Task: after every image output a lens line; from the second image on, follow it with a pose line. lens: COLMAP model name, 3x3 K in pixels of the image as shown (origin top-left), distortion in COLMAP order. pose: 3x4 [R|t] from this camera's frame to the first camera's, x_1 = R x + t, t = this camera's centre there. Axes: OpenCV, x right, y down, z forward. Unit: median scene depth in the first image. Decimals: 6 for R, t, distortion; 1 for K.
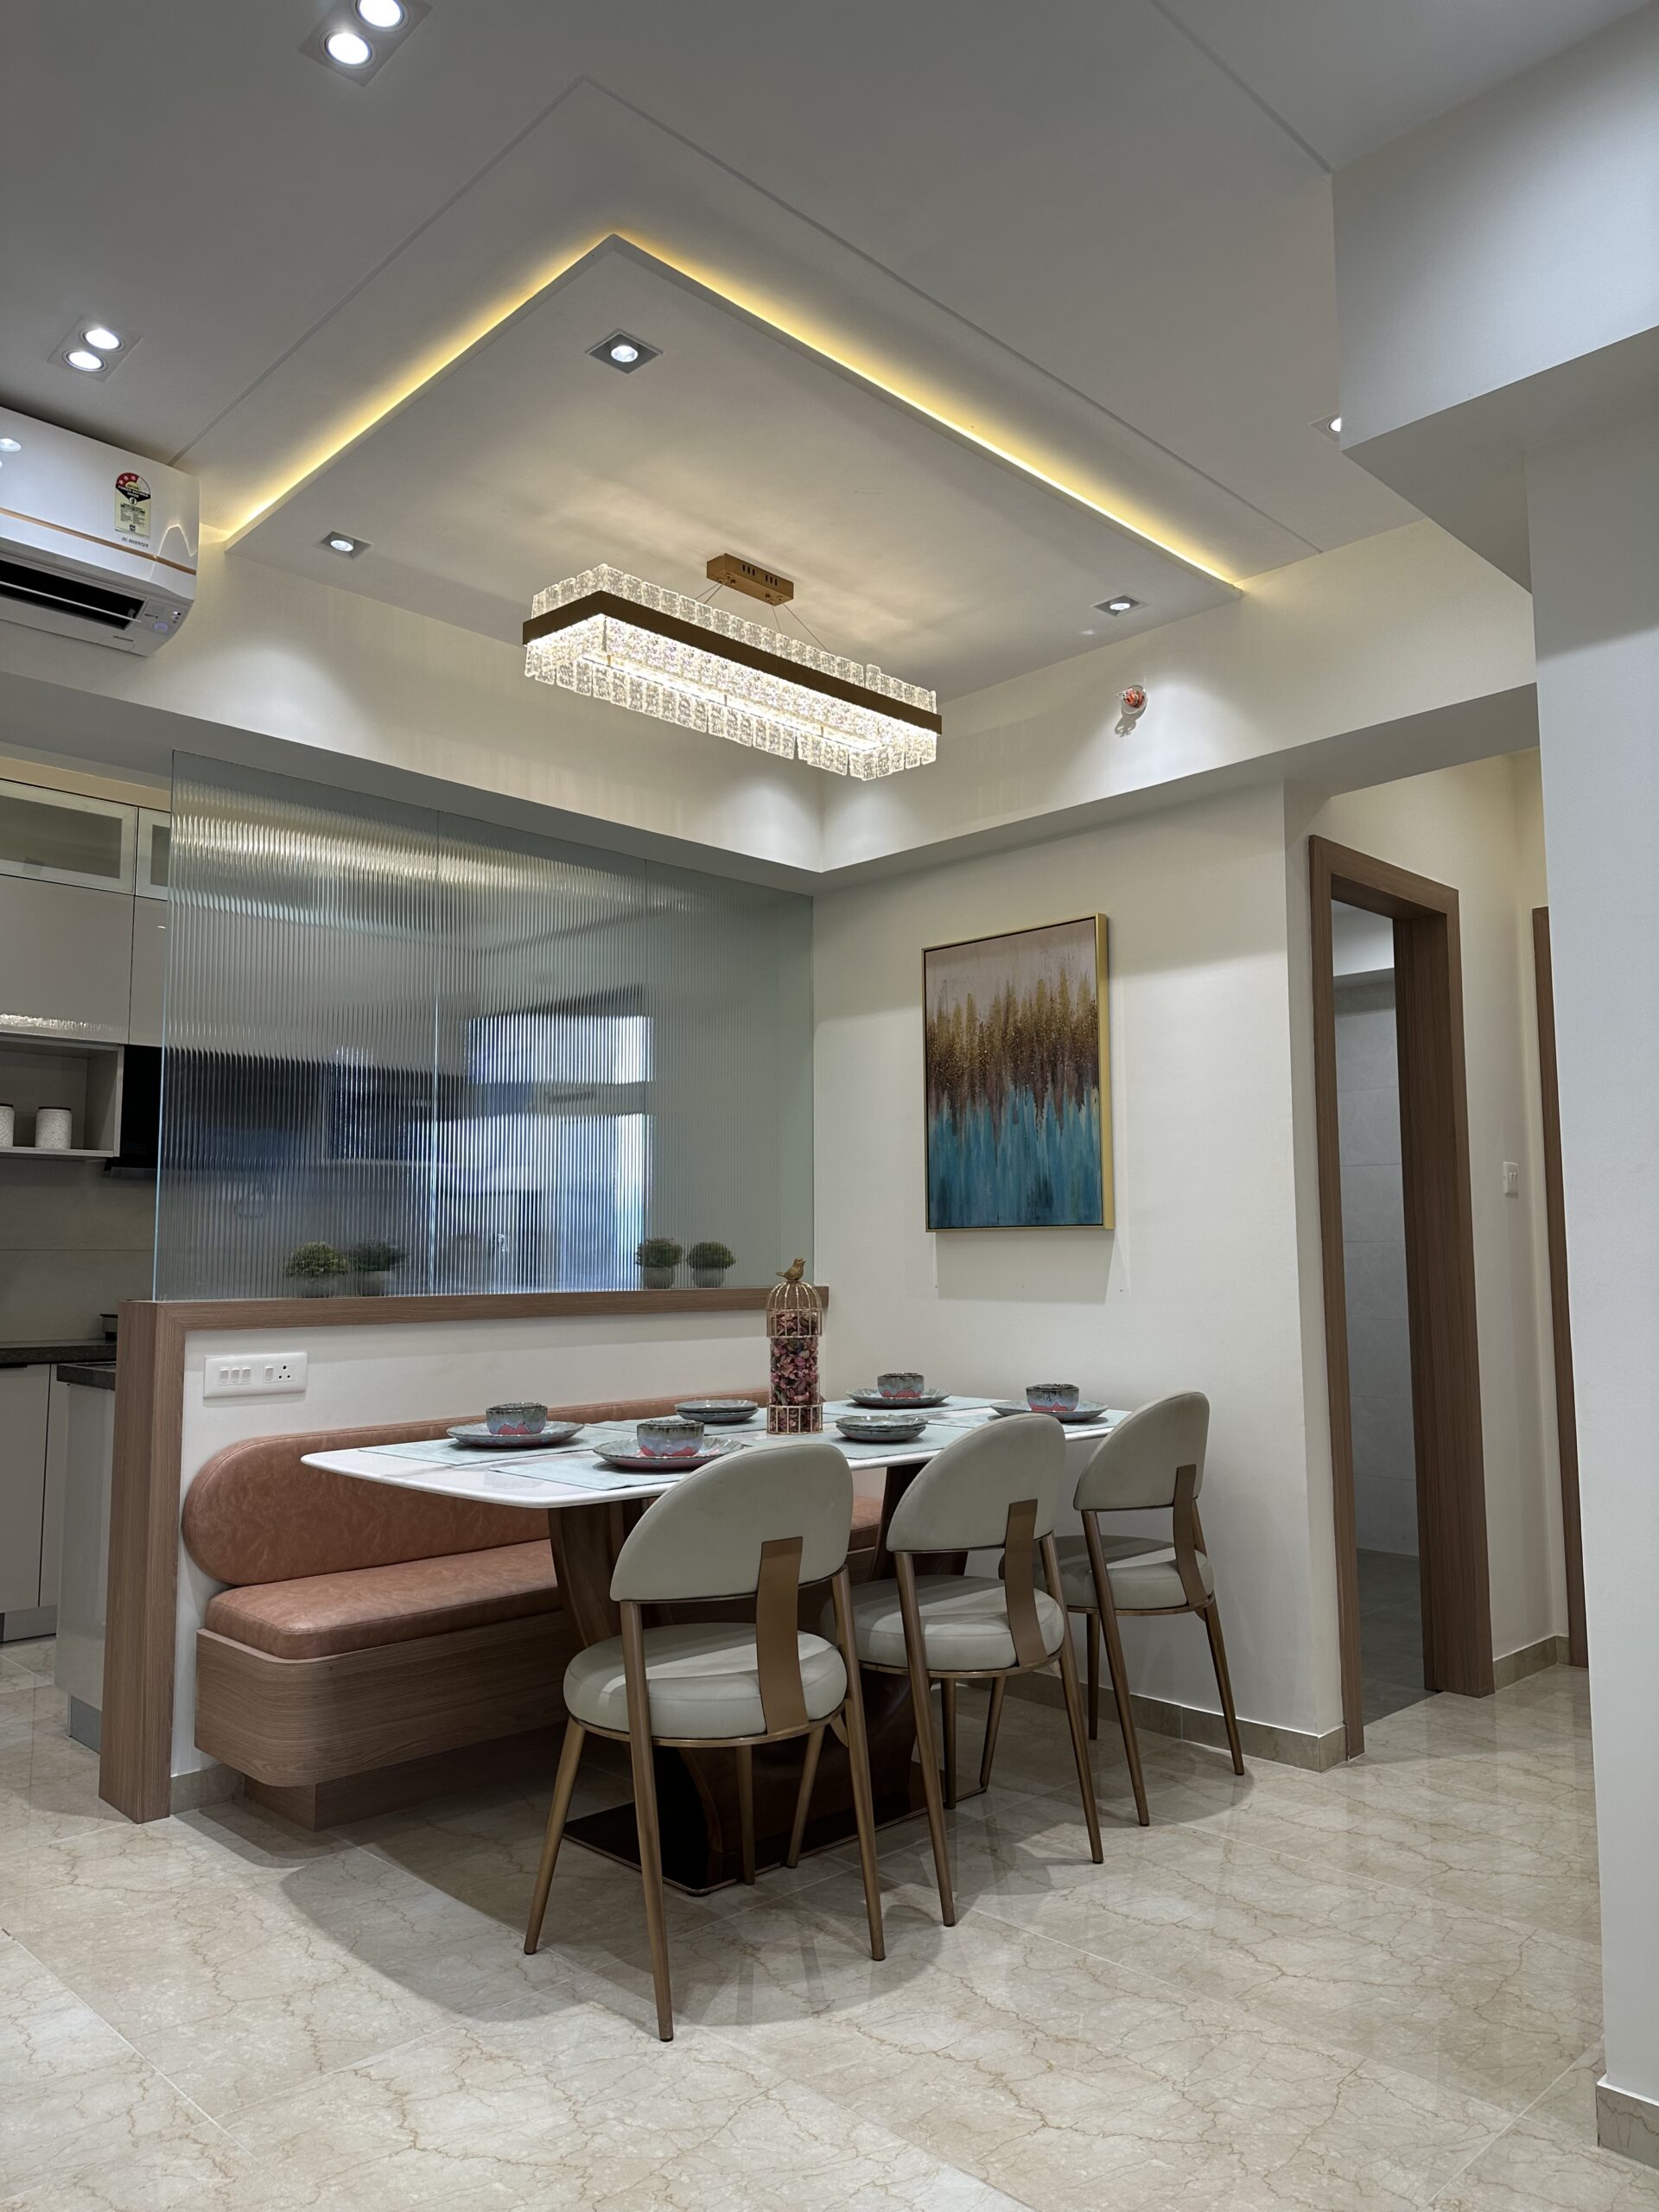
lens RADIAL K [[1535.2, 0, 829.5], [0, 1535.2, 1106.0], [0, 0, 1]] dist [0.575386, -0.000045]
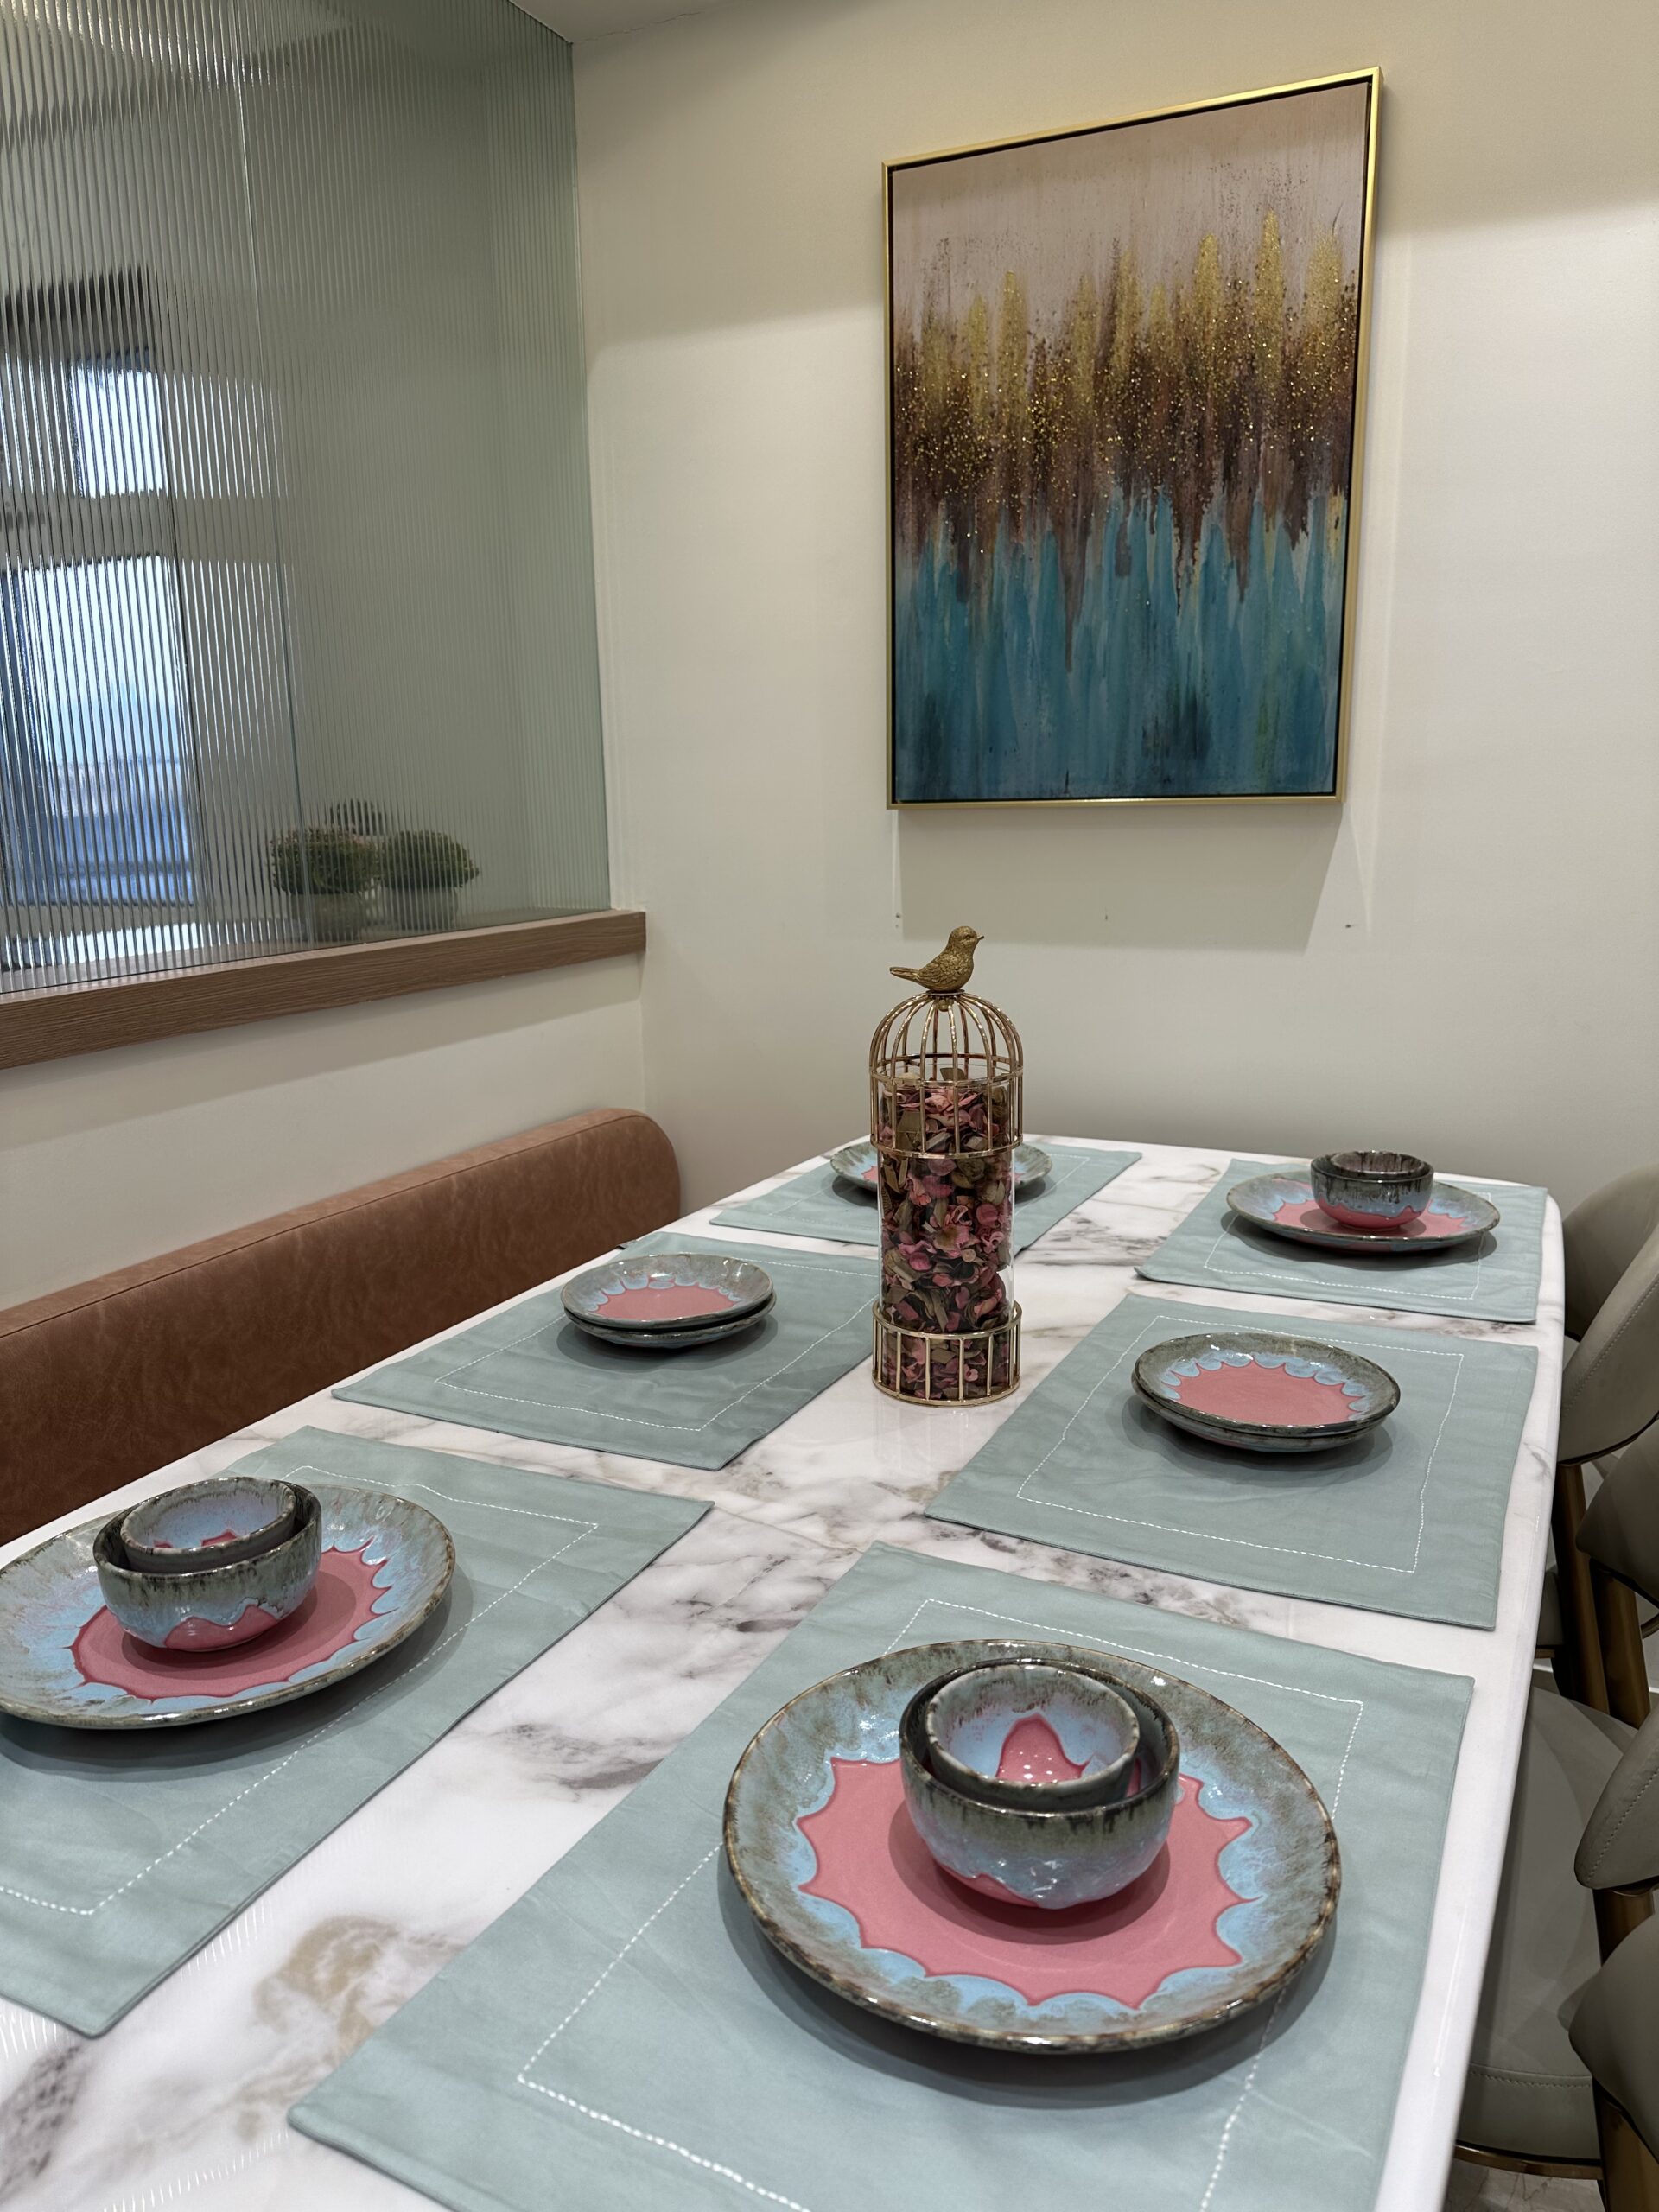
lens RADIAL K [[1607.4, 0, 829.5], [0, 1607.4, 1106.0], [0, 0, 1]] dist [0.056725, -0.094604]
pose [[0.943454, -0.071057, 0.323797, -0.132621], [-0.025067, 0.958669, 0.283416, 0.028664], [-0.330553, -0.275507, 0.902680, 0.537010]]
